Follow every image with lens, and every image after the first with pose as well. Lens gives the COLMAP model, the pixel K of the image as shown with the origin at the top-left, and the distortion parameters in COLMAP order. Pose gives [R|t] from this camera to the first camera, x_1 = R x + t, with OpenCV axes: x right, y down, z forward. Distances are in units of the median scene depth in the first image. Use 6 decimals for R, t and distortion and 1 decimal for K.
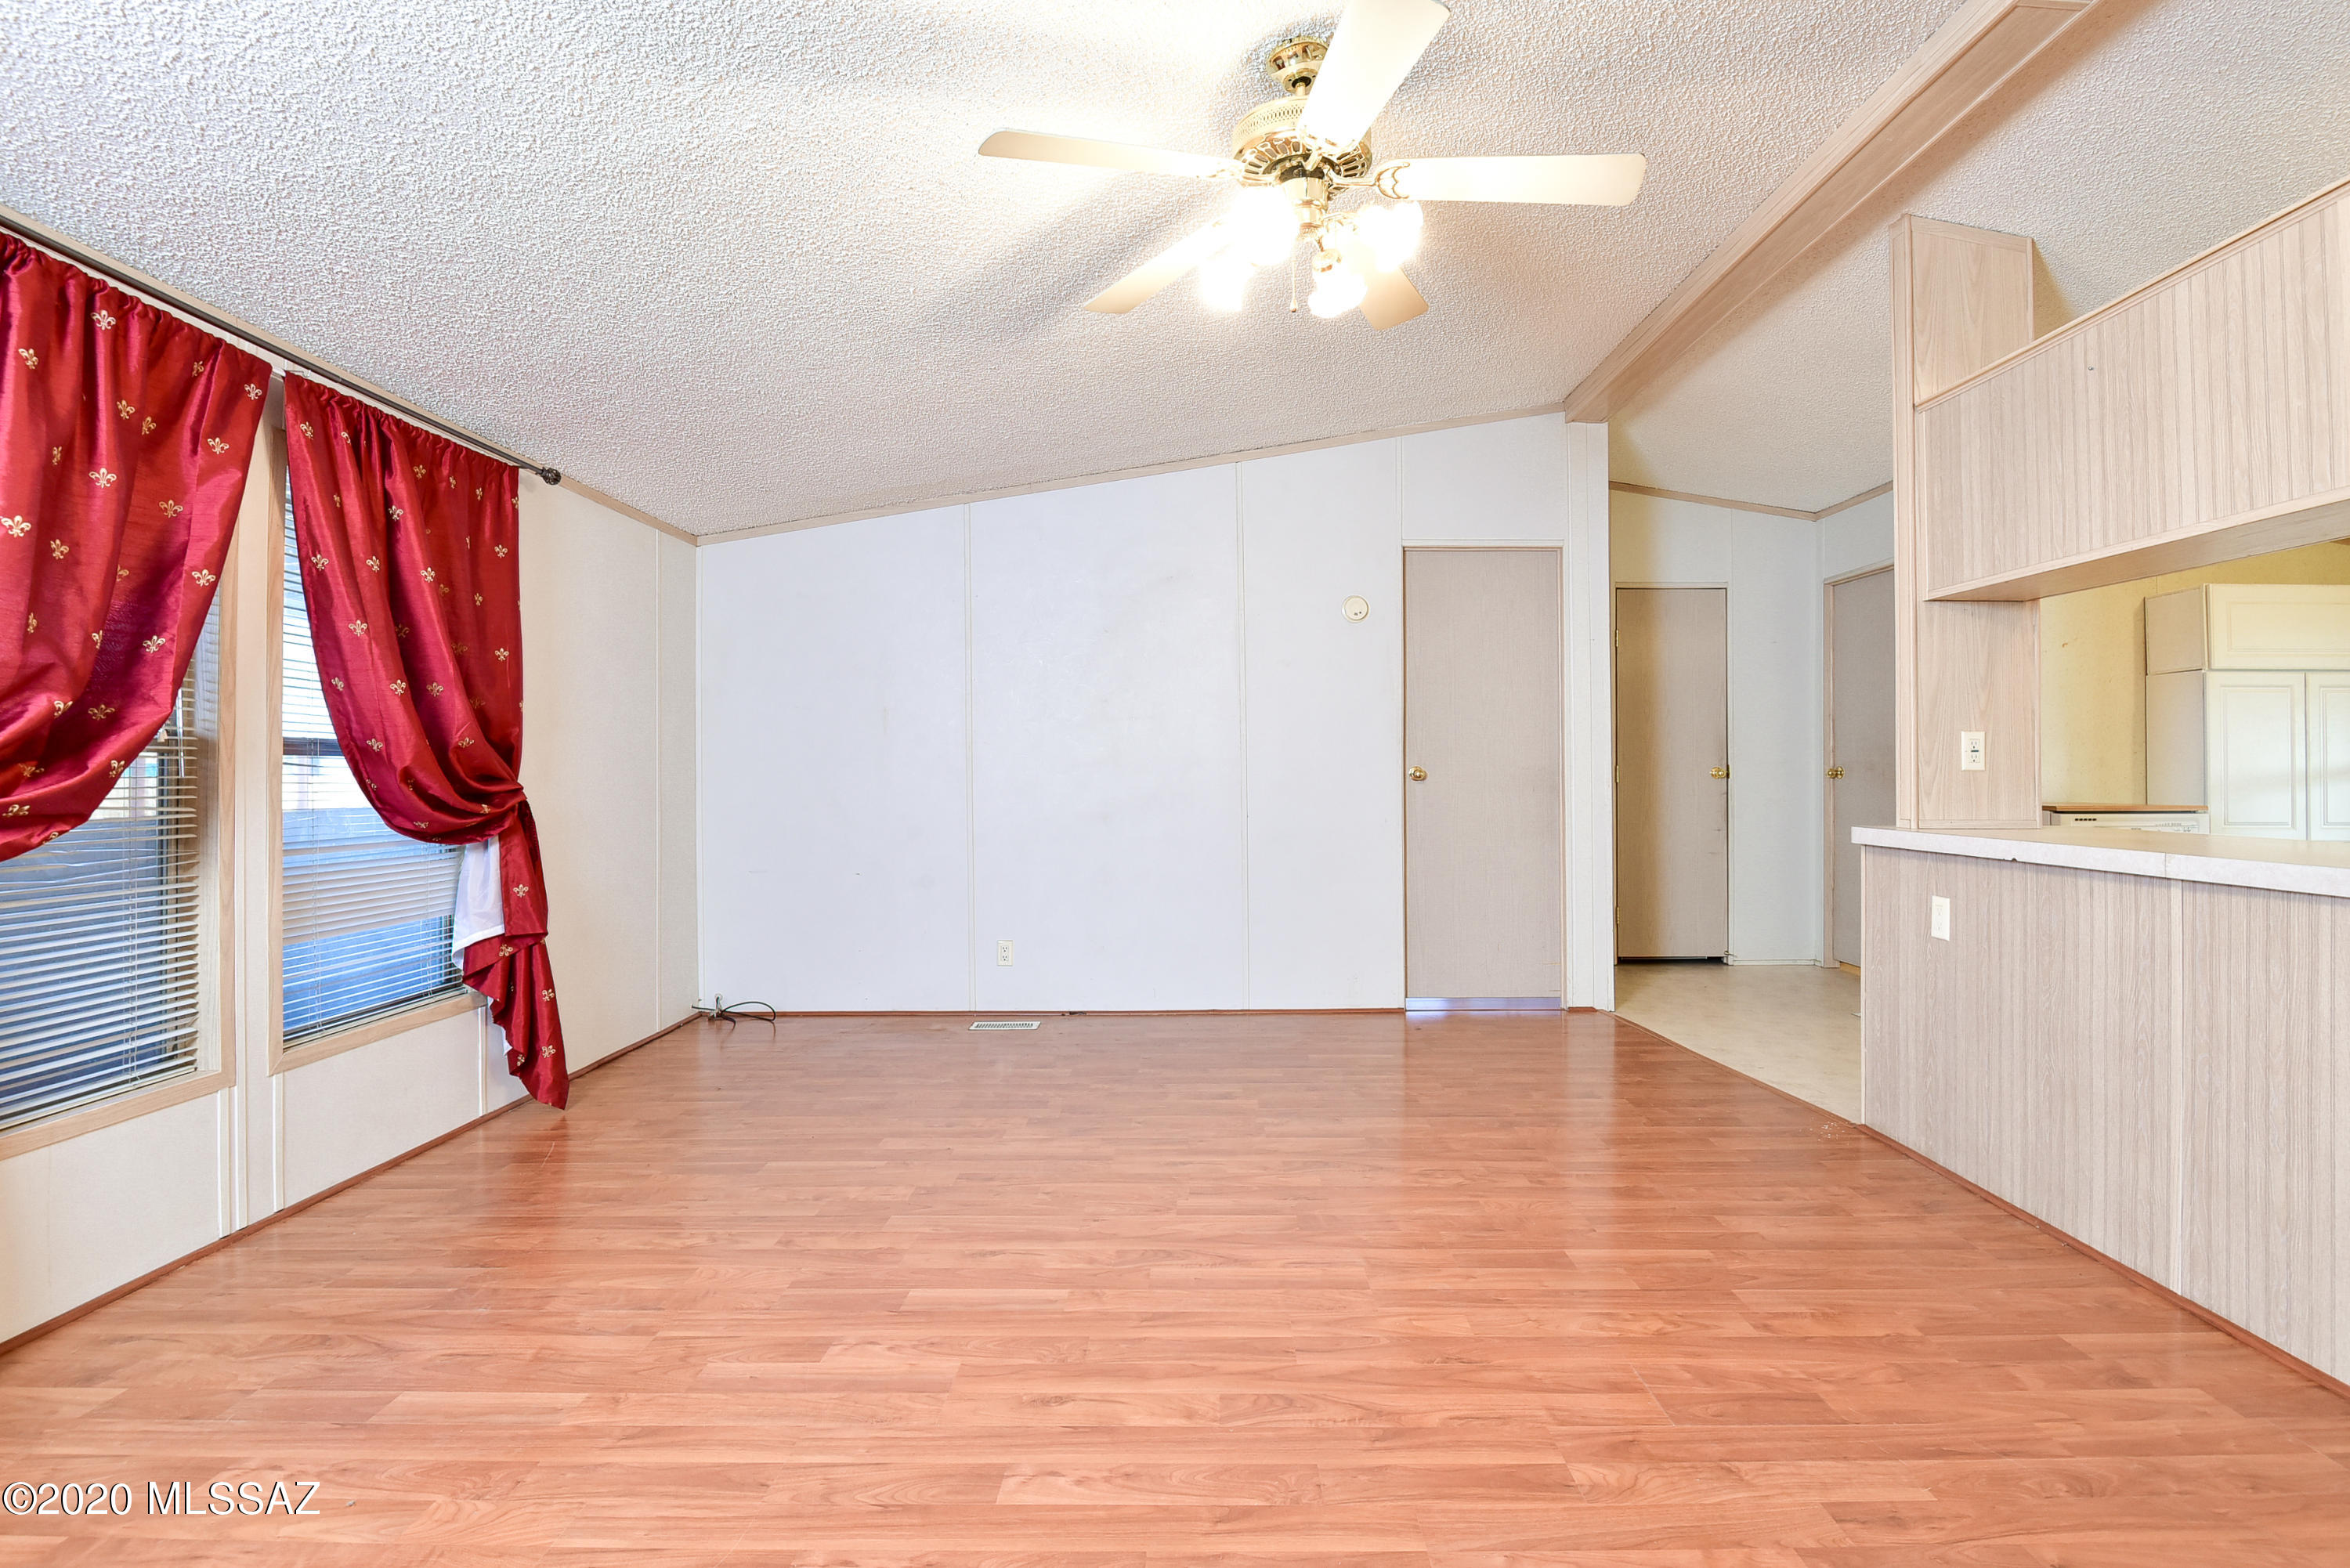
lens RADIAL K [[1093.3, 0, 1202.7], [0, 1093.3, 752.6], [0, 0, 1]] dist [-0.004024, -0.012022]
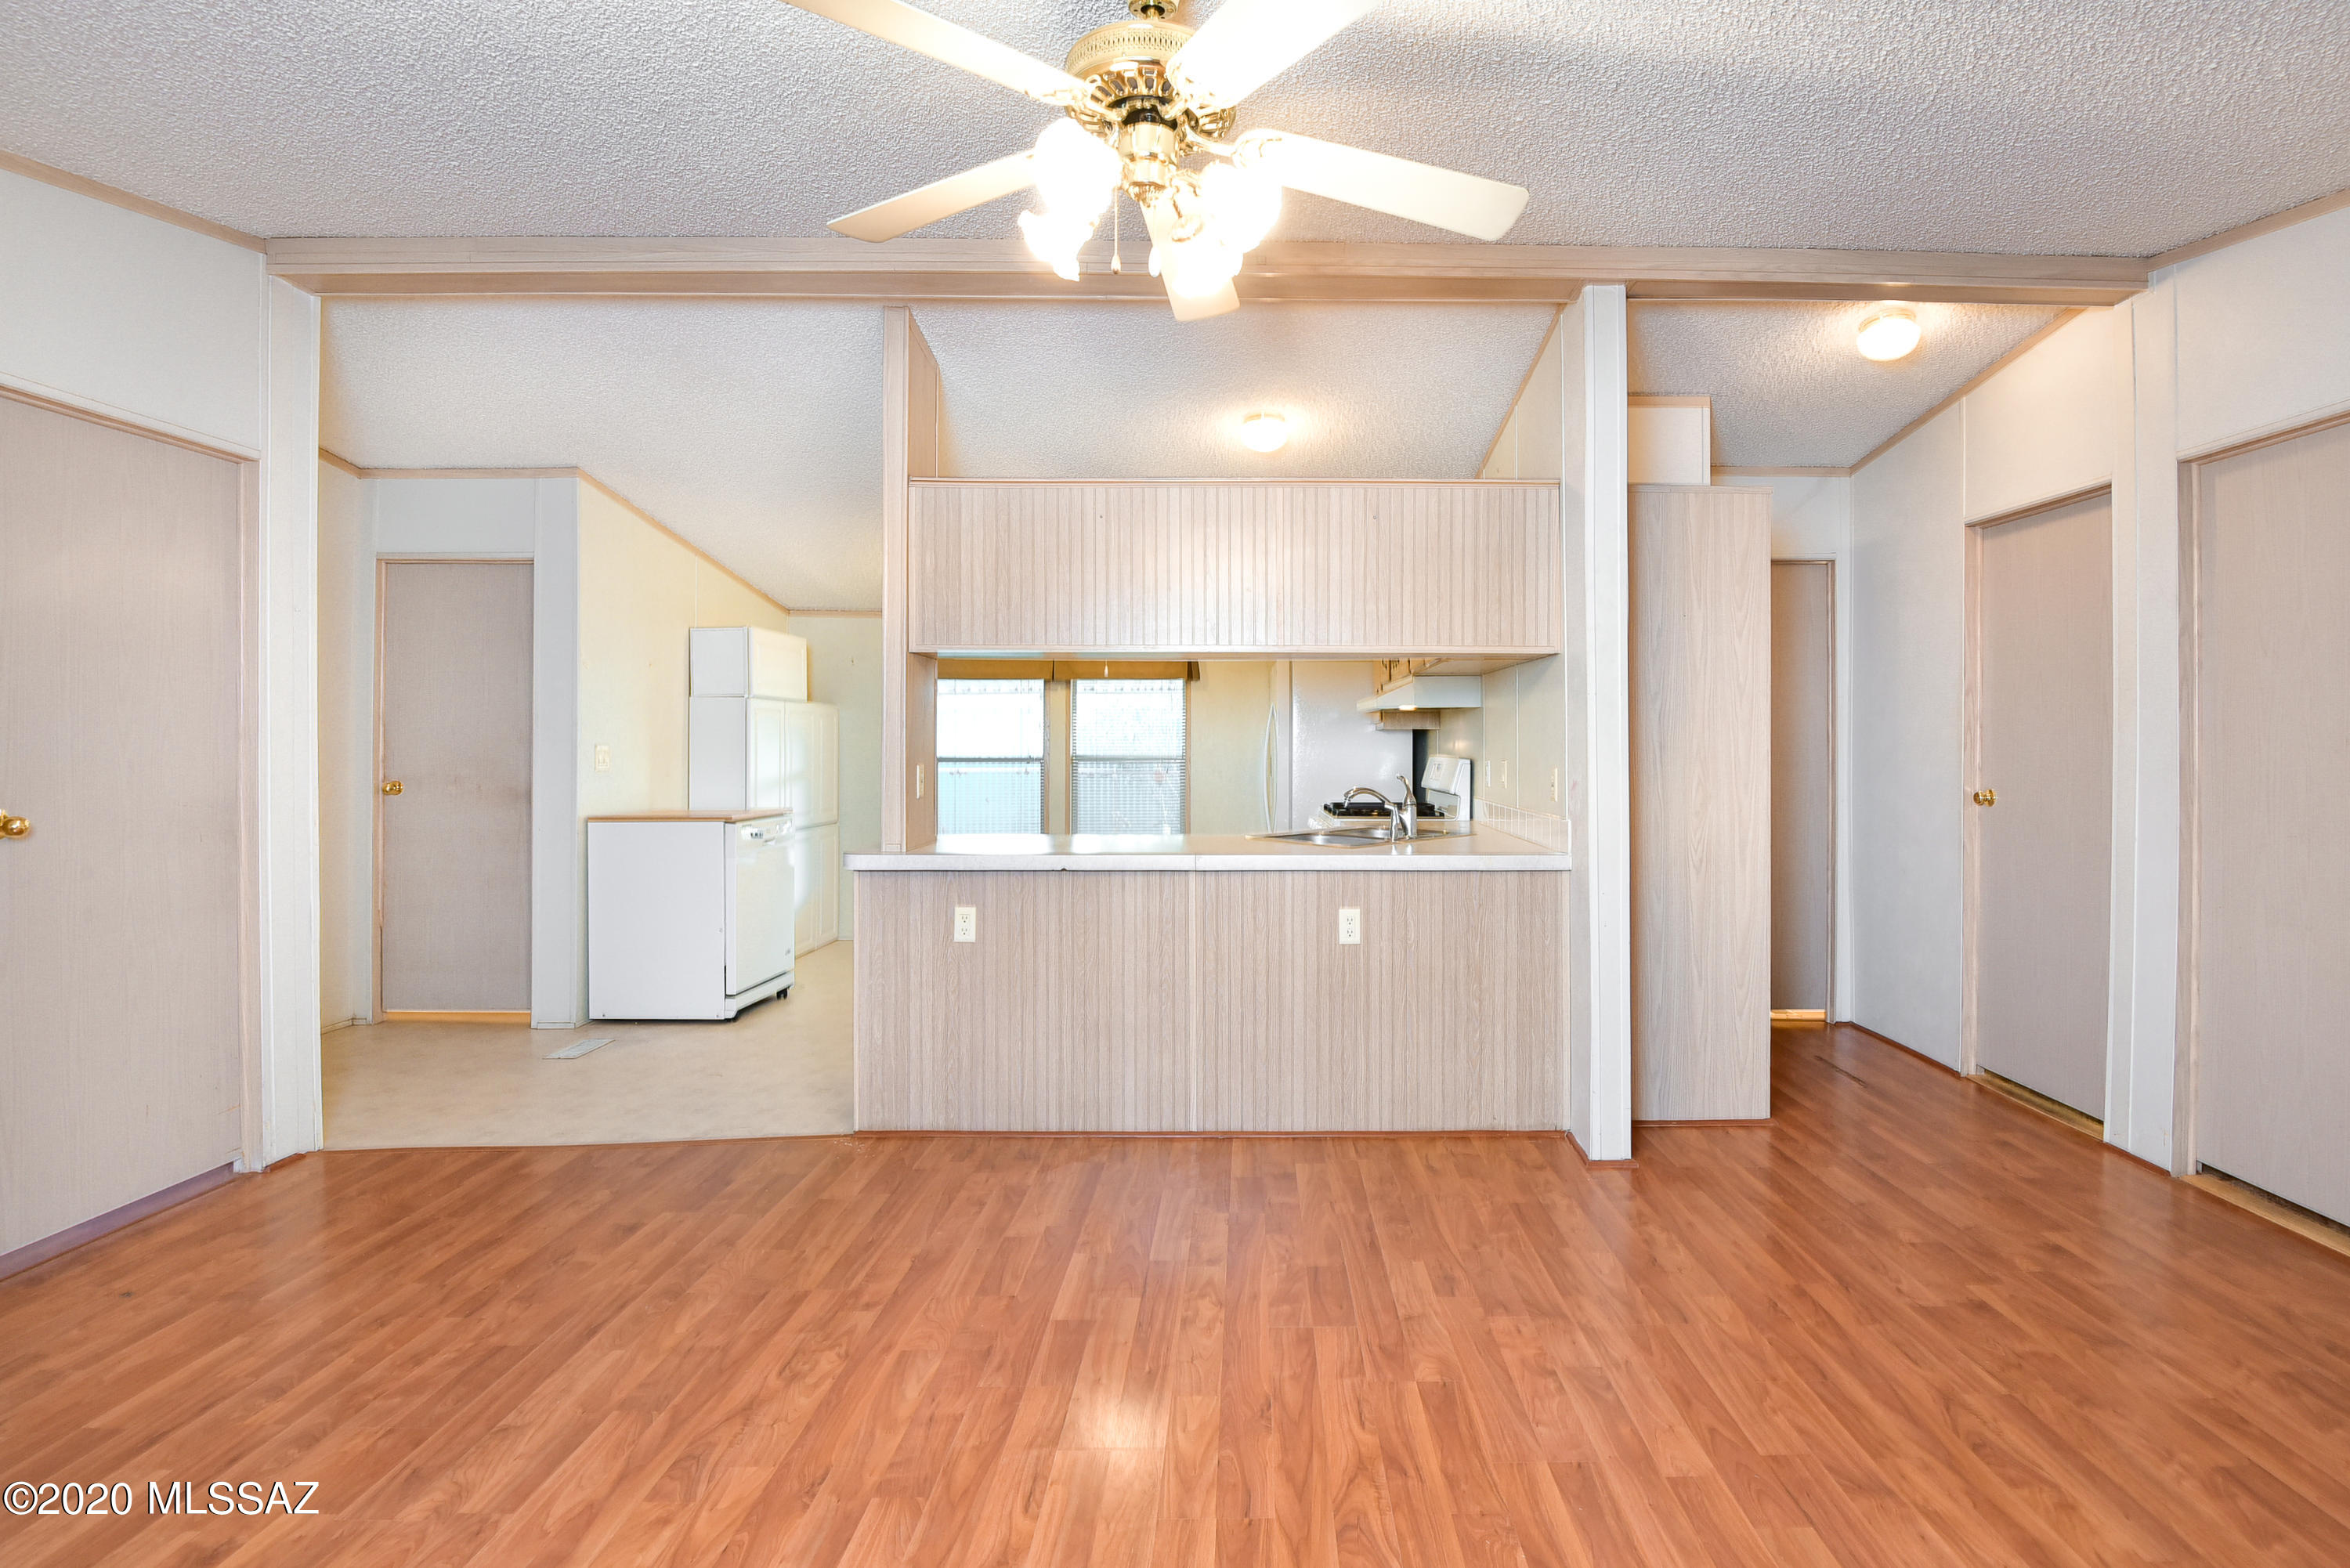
lens RADIAL K [[1114.5, 0, 1266.0], [0, 1114.5, 741.4], [0, 0, 1]] dist [-0.010823, -0.007399]
pose [[-0.013597, 0.004993, 0.999895, -0.698469], [-0.018364, 0.999818, -0.005242, -0.061810], [-0.999739, -0.018433, -0.013503, 0.871078]]
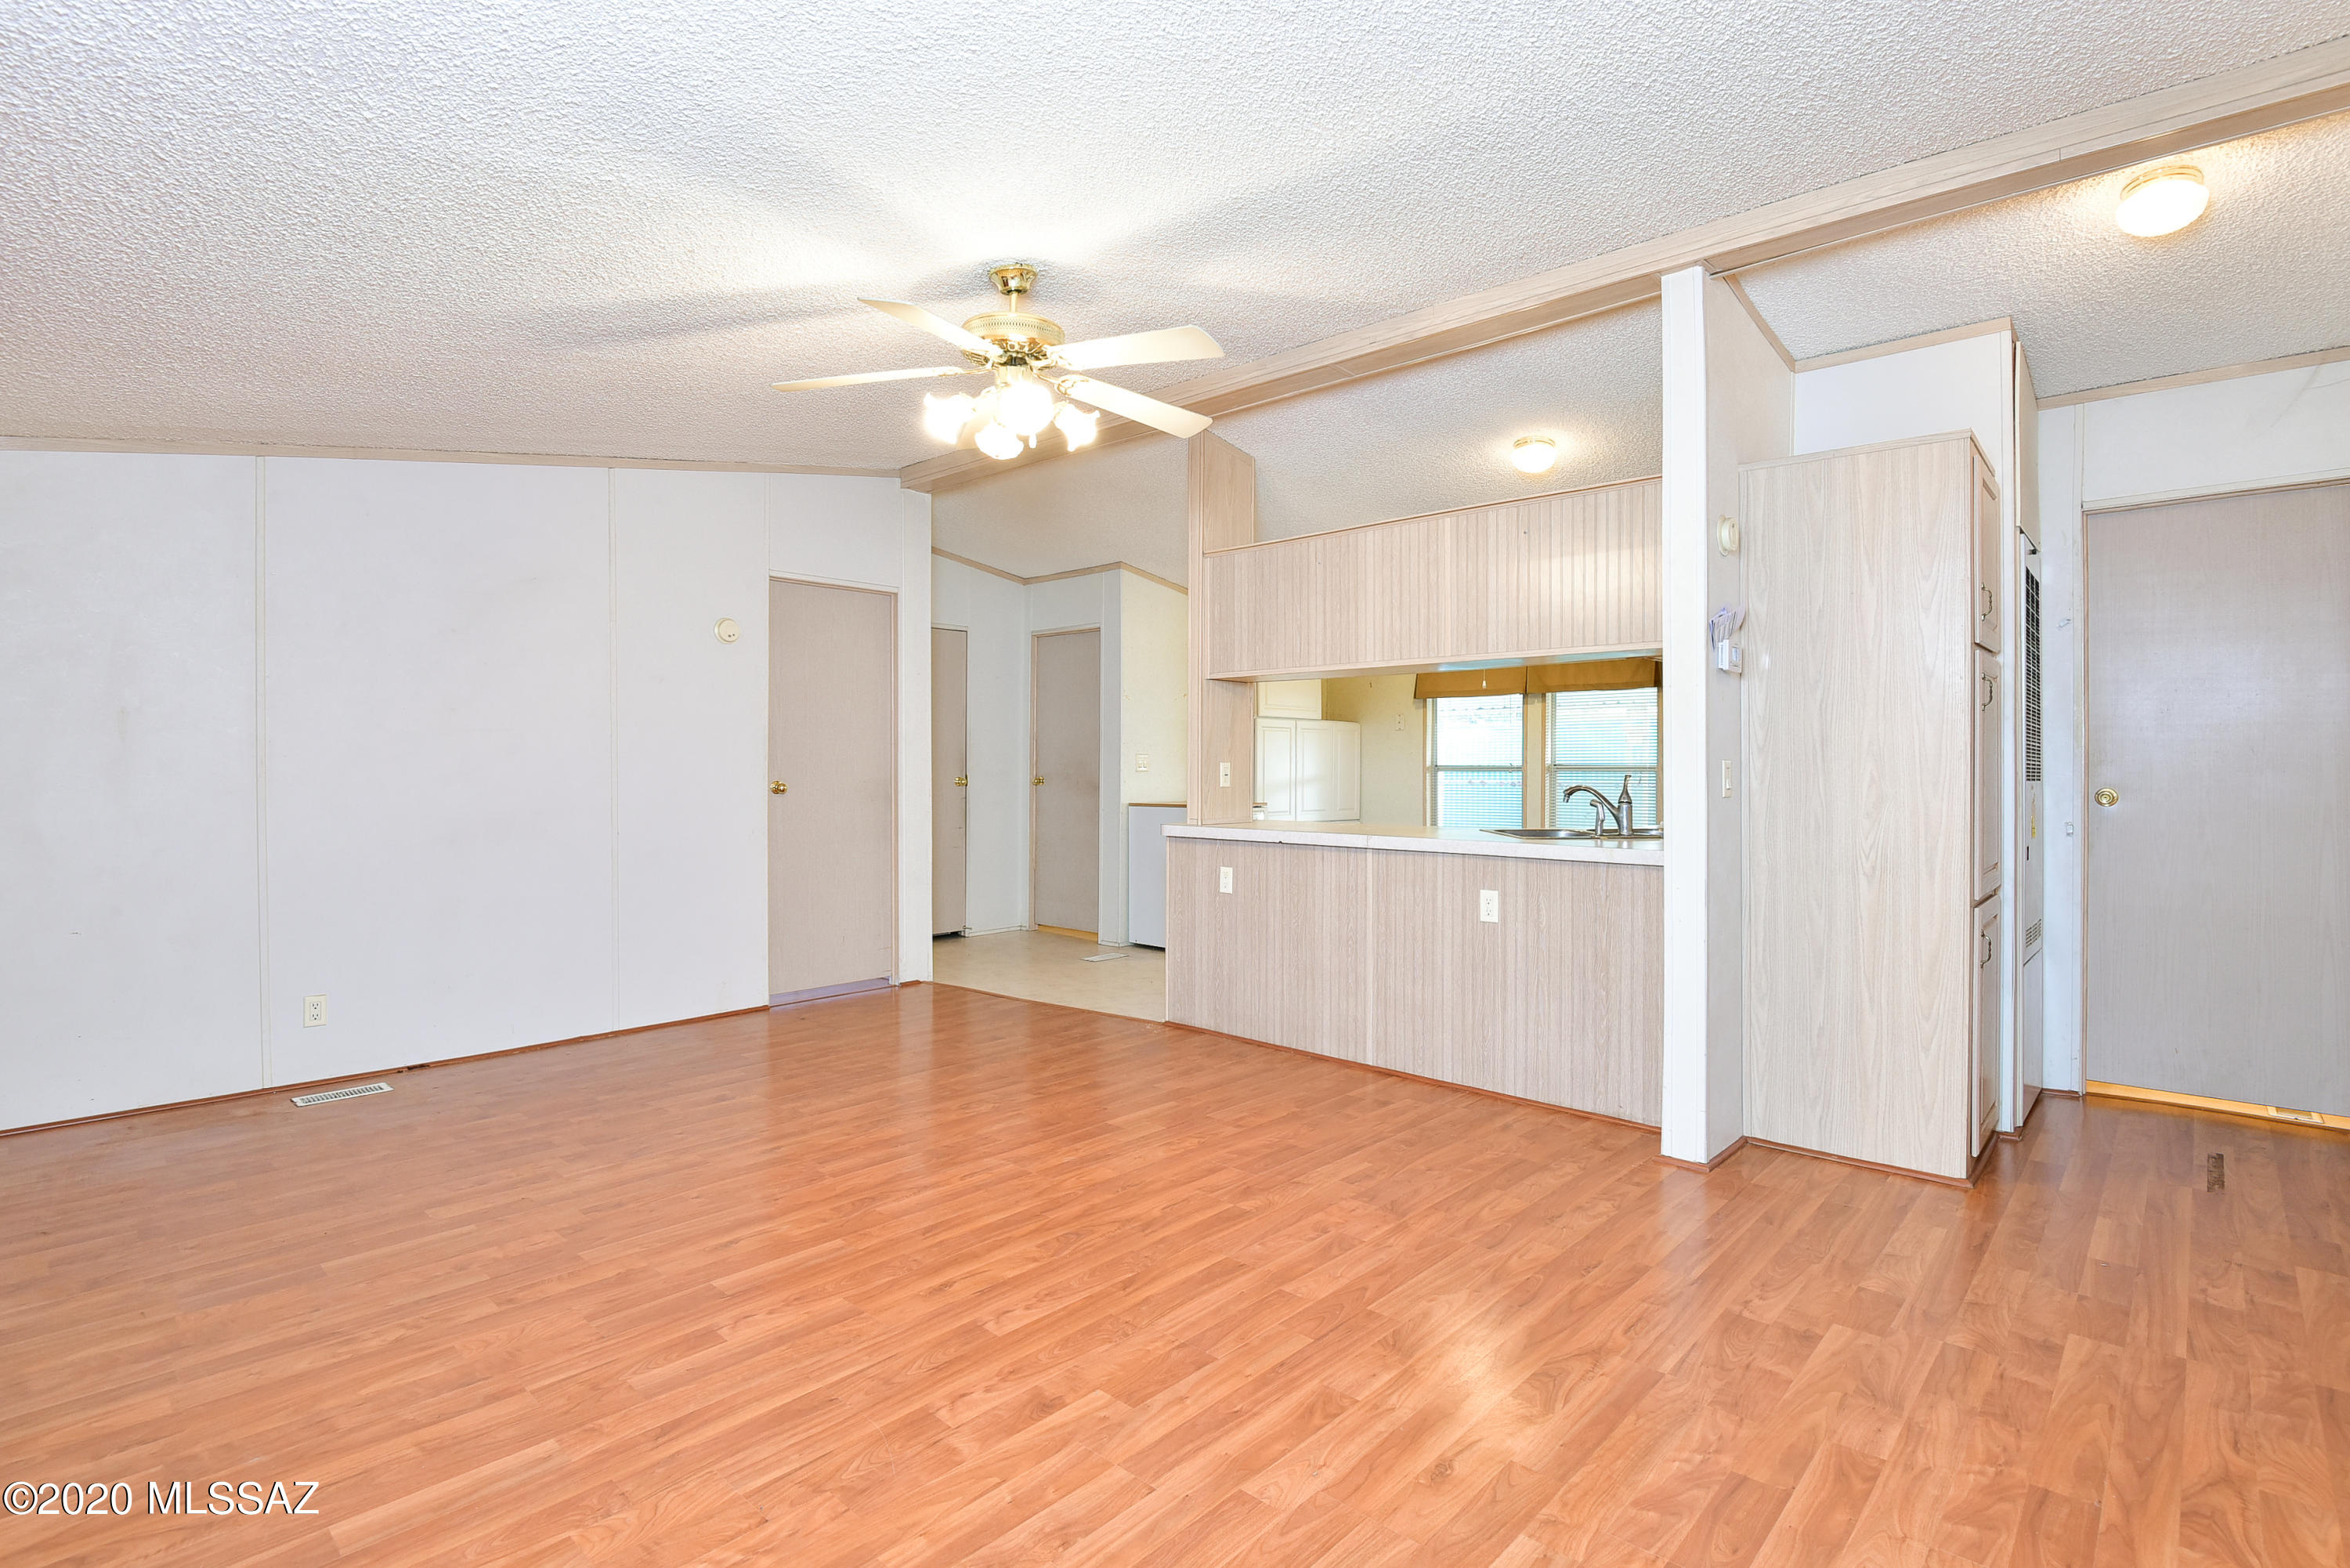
lens RADIAL K [[1122.4, 0, 1180.0], [0, 1122.4, 762.9], [0, 0, 1]] dist [-0.017659, -0.004443]
pose [[0.678770, 0.003934, 0.734341, -0.742750], [-0.015072, 0.999850, 0.008575, -0.043752], [-0.734197, -0.016888, 0.678727, -0.092131]]
